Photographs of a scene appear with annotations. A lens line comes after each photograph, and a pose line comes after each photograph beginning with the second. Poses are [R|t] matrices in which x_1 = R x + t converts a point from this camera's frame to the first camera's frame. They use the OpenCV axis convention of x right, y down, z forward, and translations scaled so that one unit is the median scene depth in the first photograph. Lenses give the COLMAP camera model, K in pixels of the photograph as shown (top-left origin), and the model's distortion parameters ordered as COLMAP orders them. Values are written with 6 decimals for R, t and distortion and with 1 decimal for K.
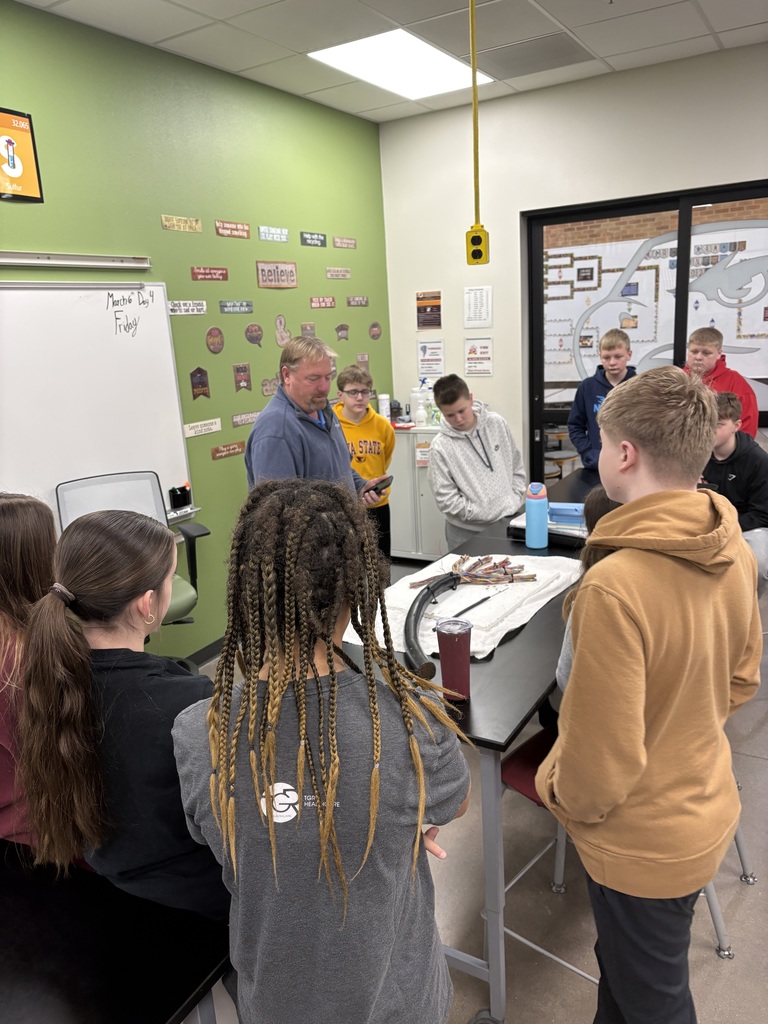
lens RADIAL K [[765.3, 0, 389.0], [0, 765.3, 503.2], [0, 0, 1]] dist [0.003760, -0.002711]
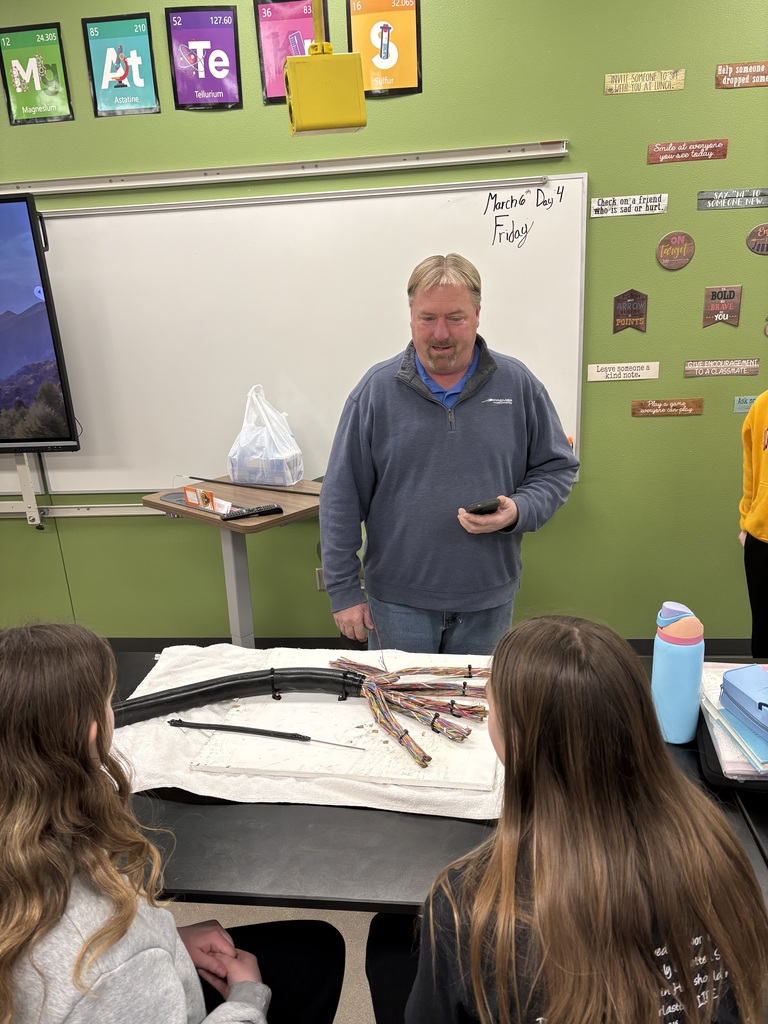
lens RADIAL K [[765.3, 0, 386.7], [0, 765.3, 520.9], [0, 0, 1]] dist [0.003760, -0.002711]
pose [[0.417396, 0.313527, -0.852925, 0.357515], [-0.181745, 0.948434, 0.259695, -0.115746], [0.890365, 0.046620, 0.452855, 0.469746]]
